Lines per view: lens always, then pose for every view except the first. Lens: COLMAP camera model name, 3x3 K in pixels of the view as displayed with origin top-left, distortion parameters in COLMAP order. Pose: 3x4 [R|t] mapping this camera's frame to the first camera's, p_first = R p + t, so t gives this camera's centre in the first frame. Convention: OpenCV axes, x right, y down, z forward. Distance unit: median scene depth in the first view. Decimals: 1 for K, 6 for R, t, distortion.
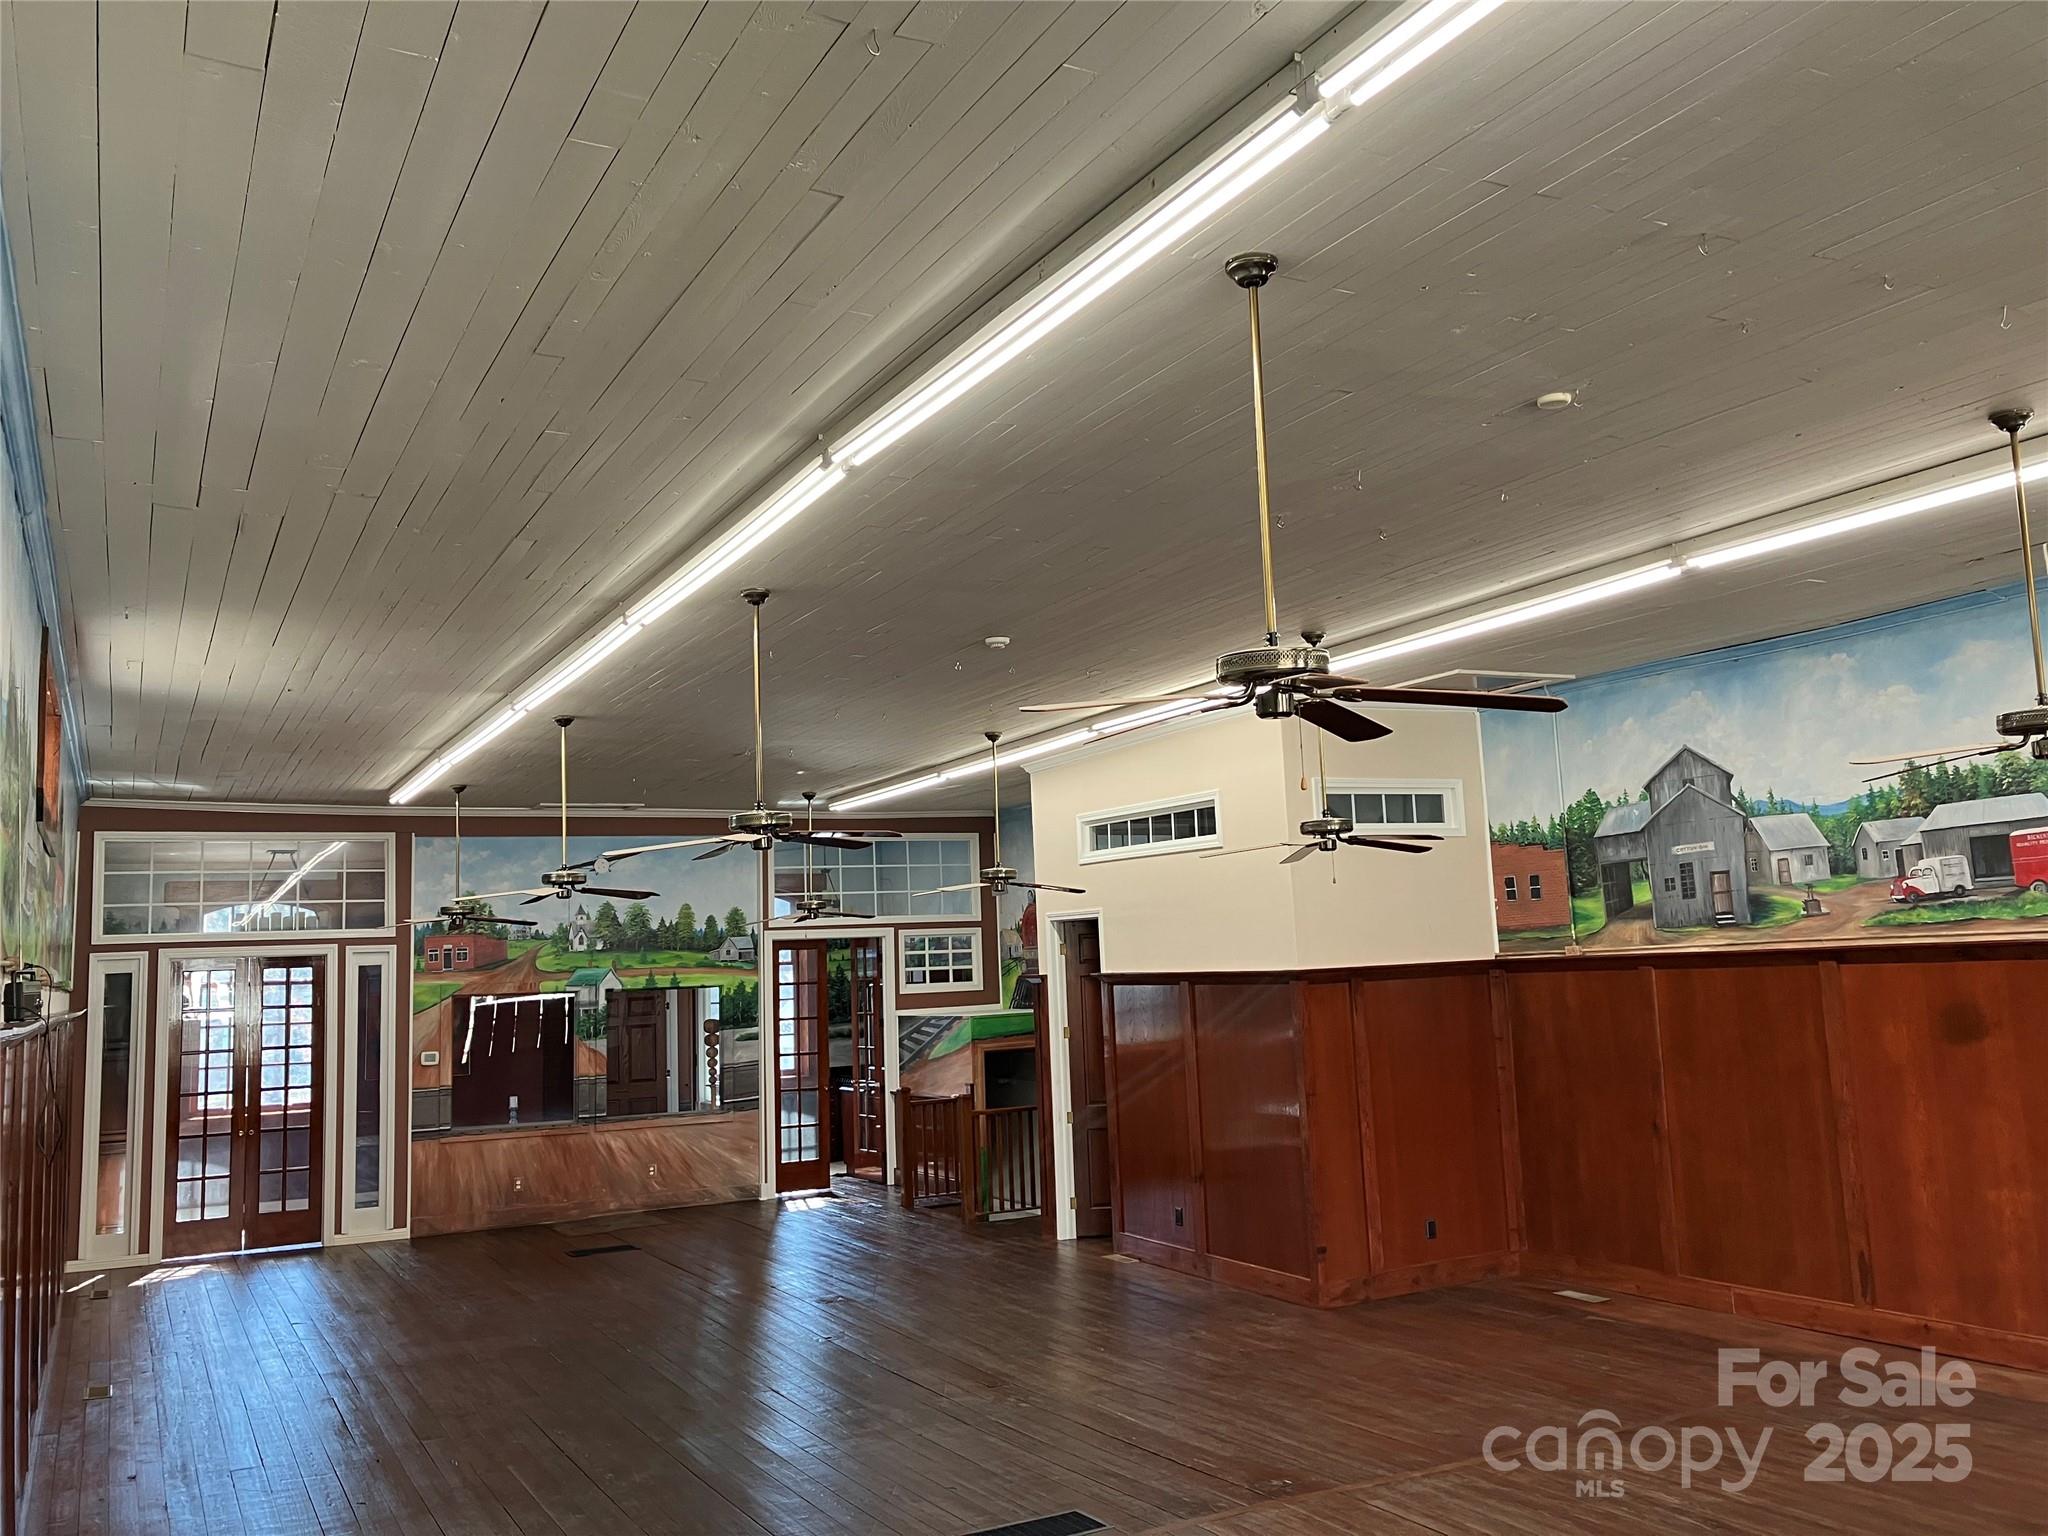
lens RADIAL K [[1669.1, 0, 1024.0], [0, 1669.1, 768.0], [0, 0, 1]] dist [0.020140, 0.001136]
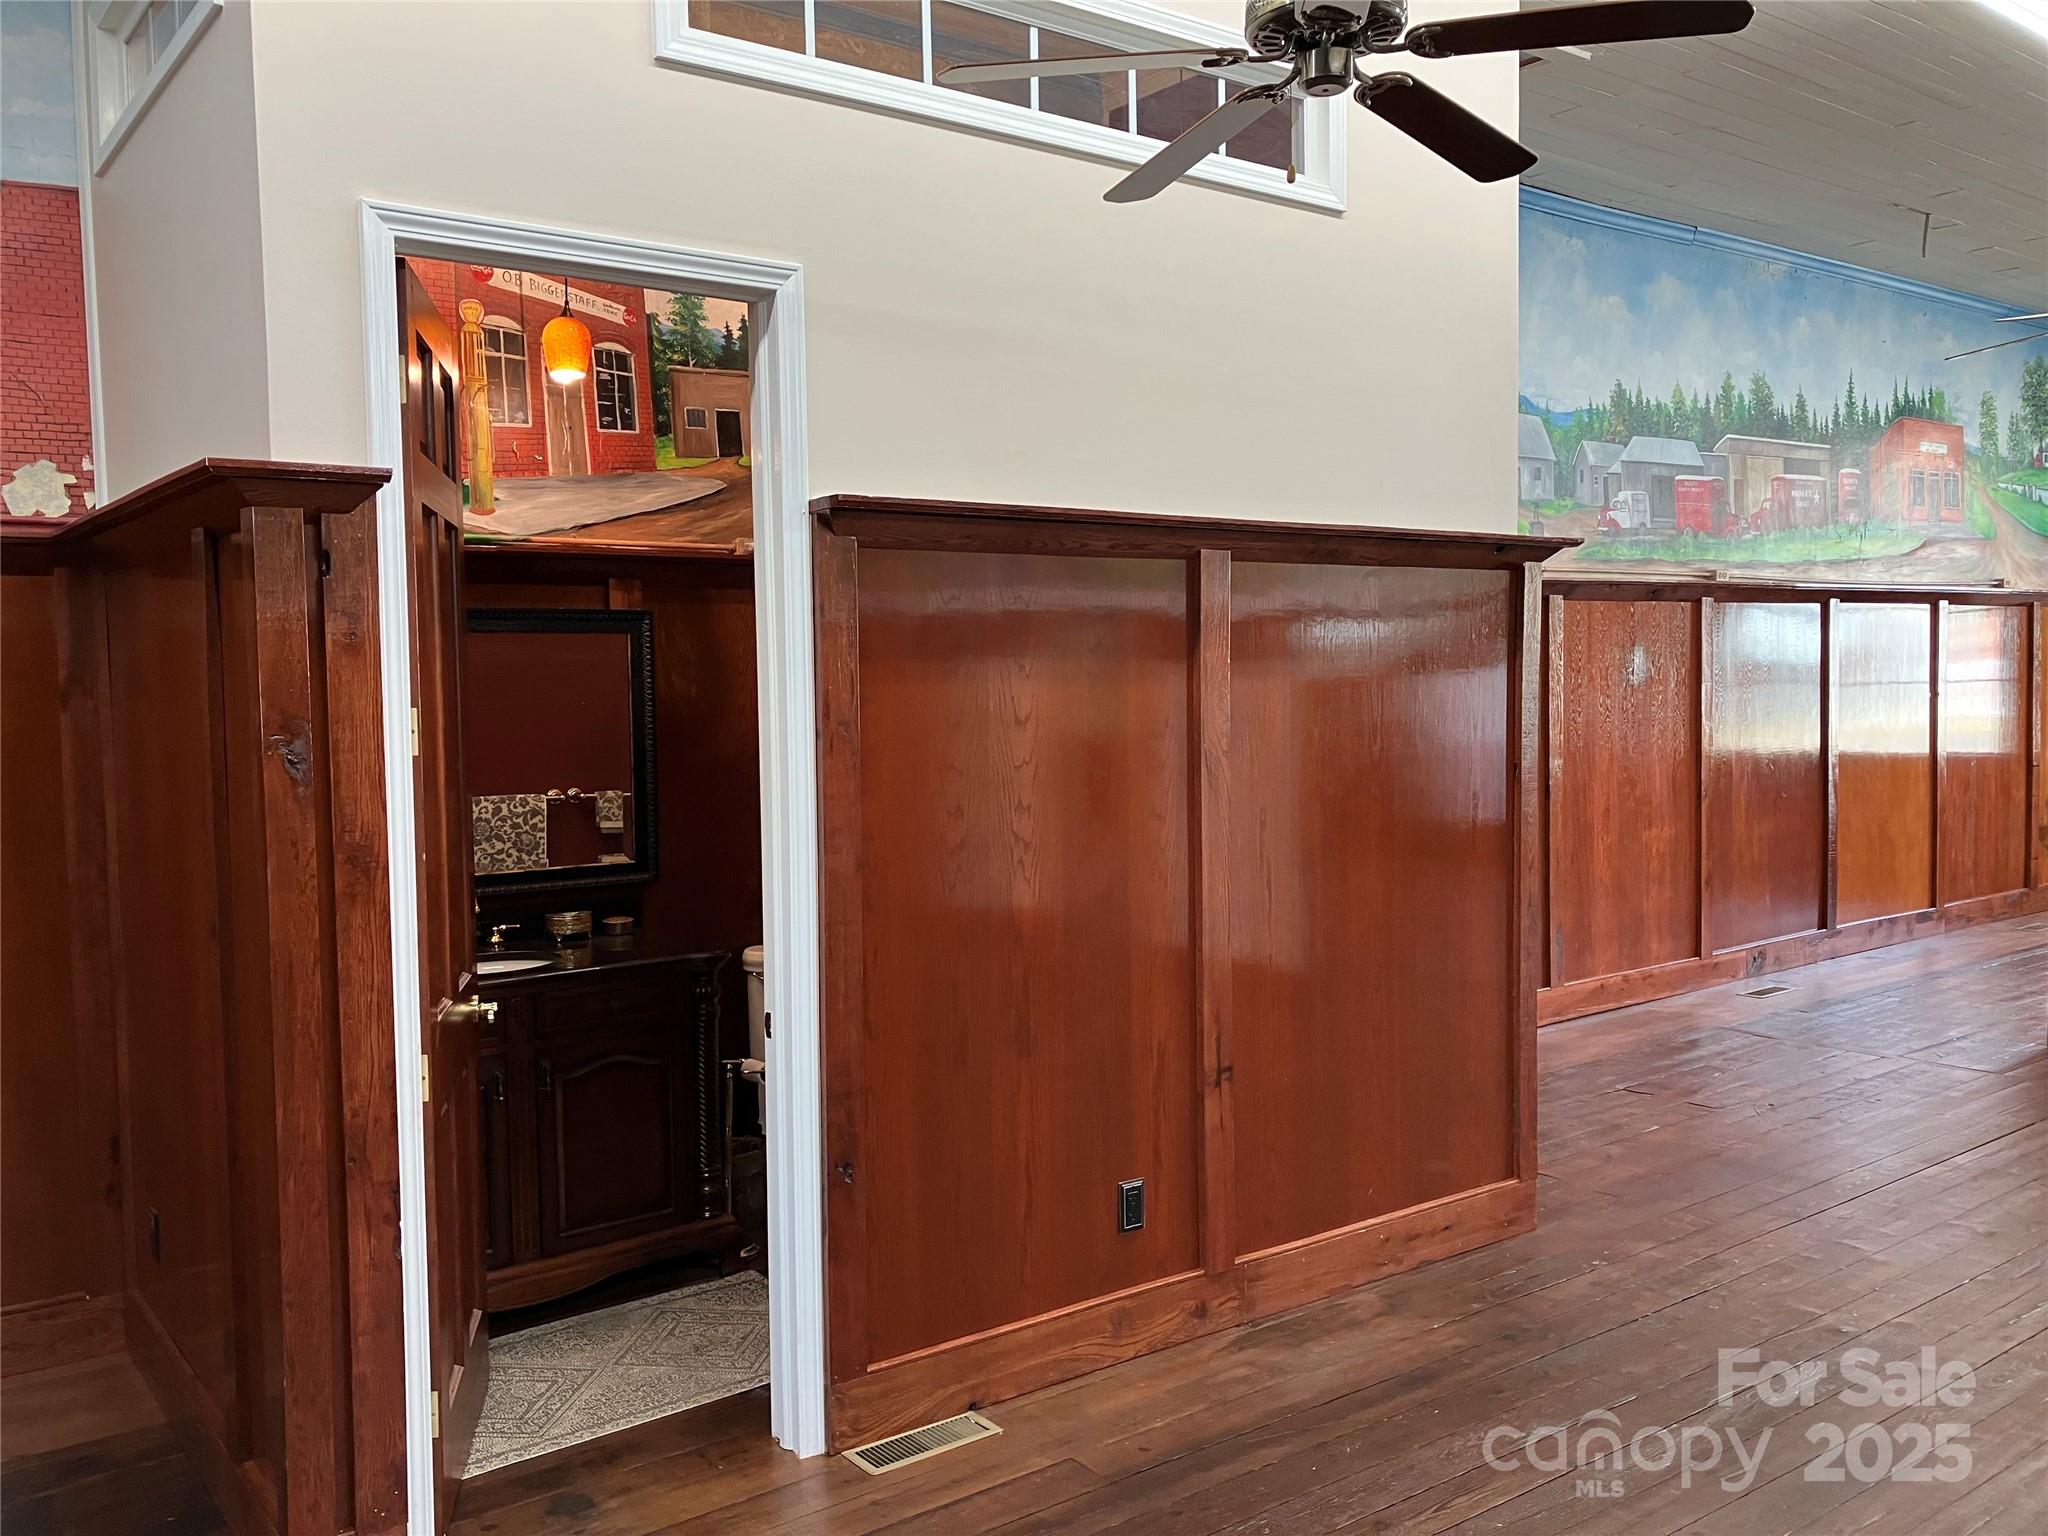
lens RADIAL K [[1669.1, 0, 1024.0], [0, 1669.1, 768.0], [0, 0, 1]] dist [0.020140, 0.001136]
pose [[-0.112653, -0.011860, 0.993564, -0.345776], [-0.097426, 0.995242, 0.000834, 0.235231], [-0.988847, -0.096705, -0.113273, 1.397795]]
